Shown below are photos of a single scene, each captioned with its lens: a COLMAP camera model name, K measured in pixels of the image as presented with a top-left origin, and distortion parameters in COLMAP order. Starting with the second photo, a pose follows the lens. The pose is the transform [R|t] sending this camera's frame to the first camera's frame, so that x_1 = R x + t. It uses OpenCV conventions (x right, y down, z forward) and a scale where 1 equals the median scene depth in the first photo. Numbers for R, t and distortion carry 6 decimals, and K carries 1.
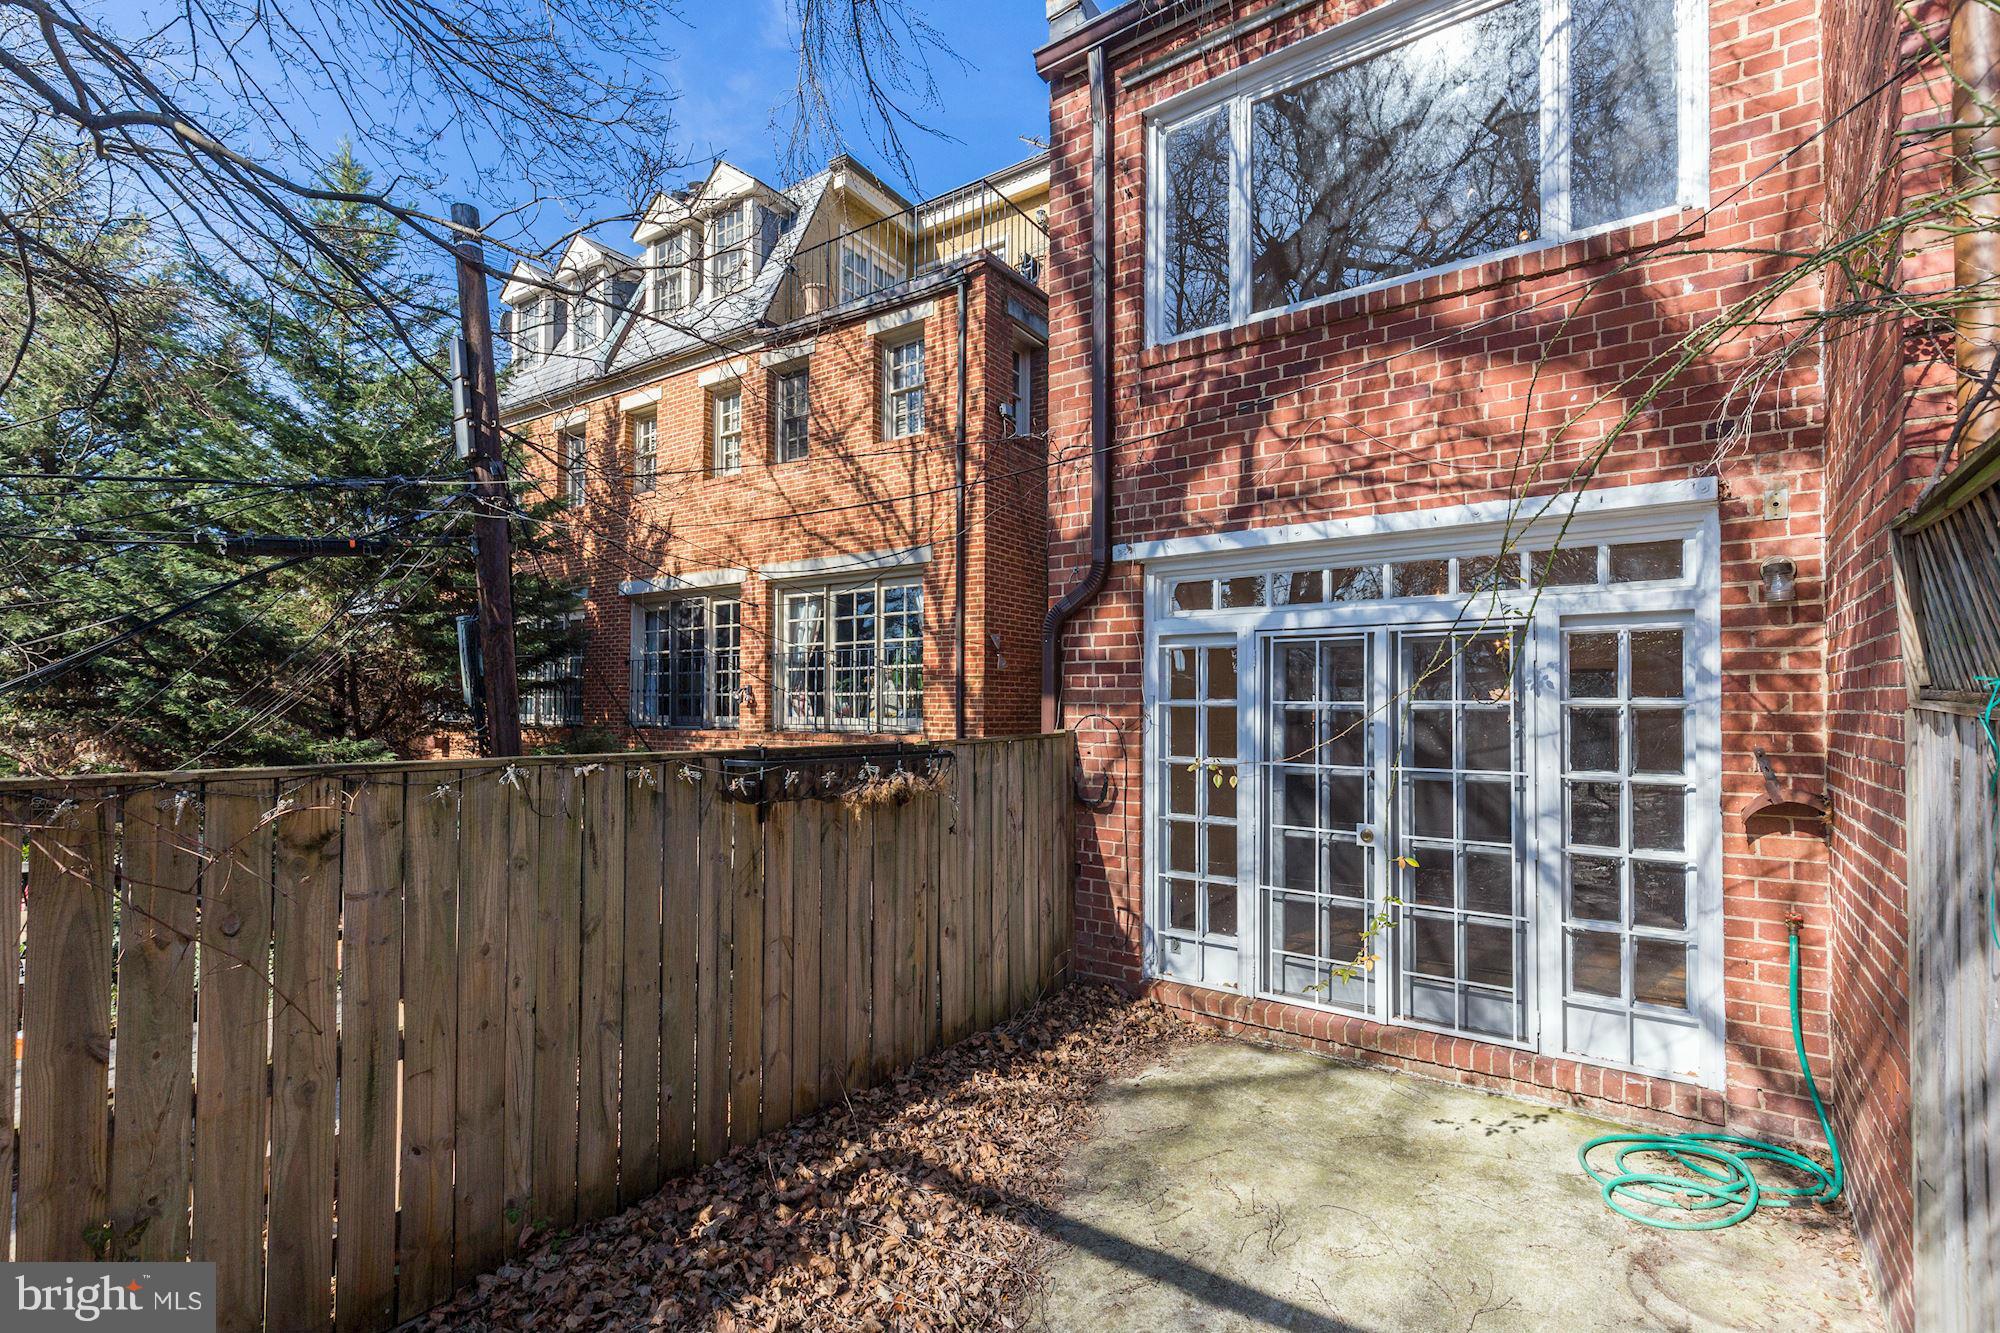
lens RADIAL K [[955.0, 0, 1005.3], [0, 955.0, 677.0], [0, 0, 1]] dist [-0.010283, -0.001158]
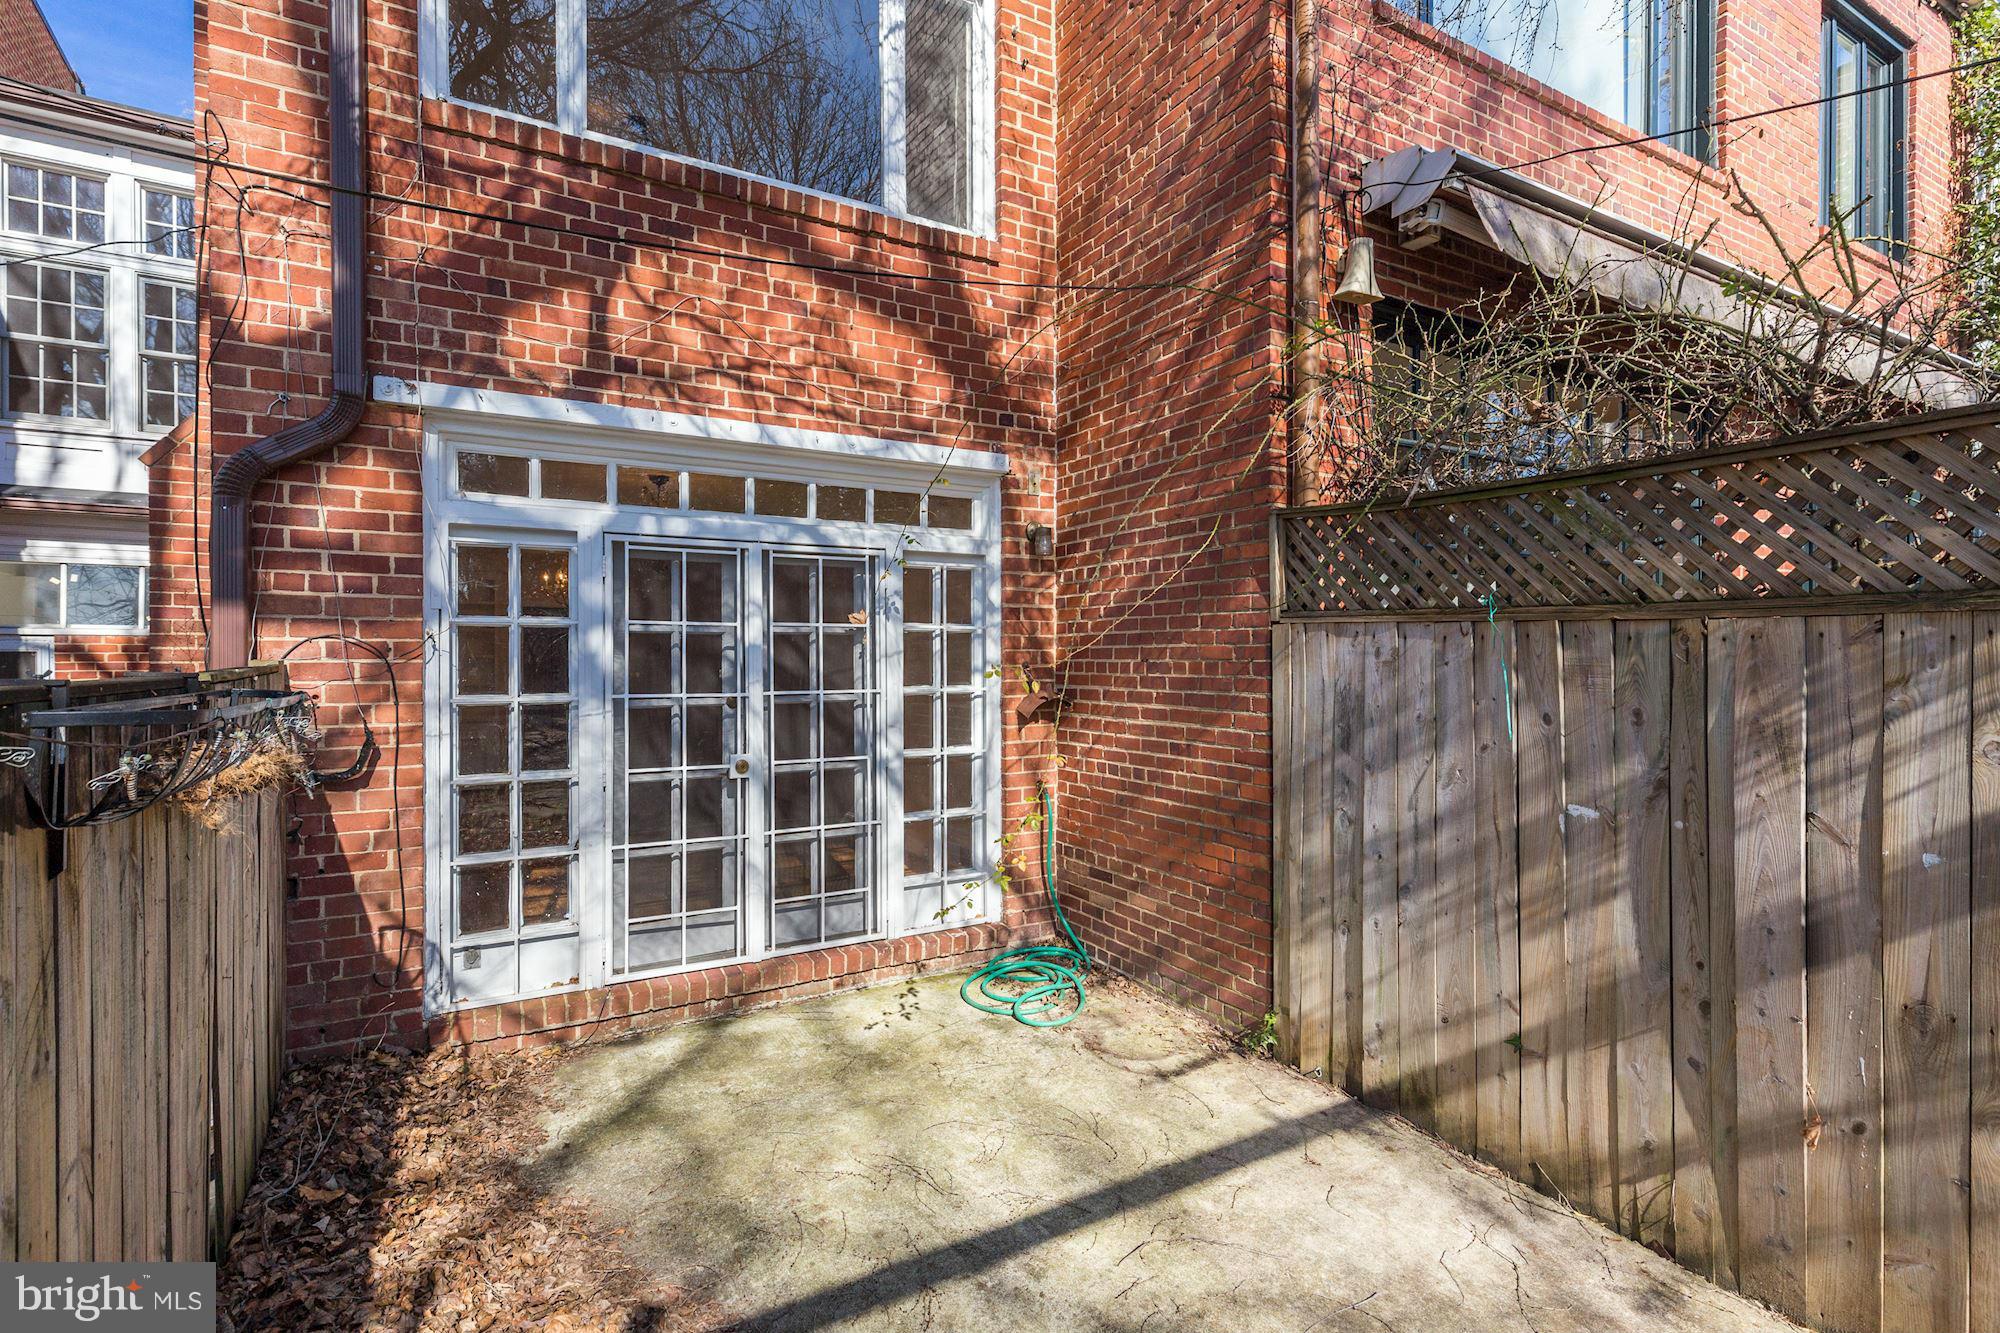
lens RADIAL K [[955.0, 0, 1004.0], [0, 955.0, 656.8], [0, 0, 1]] dist [-0.010283, -0.001158]
pose [[0.358985, -0.004693, 0.933332, -0.408341], [-0.026190, 0.999543, 0.015099, 0.039722], [-0.932976, -0.029864, 0.358698, 0.442230]]
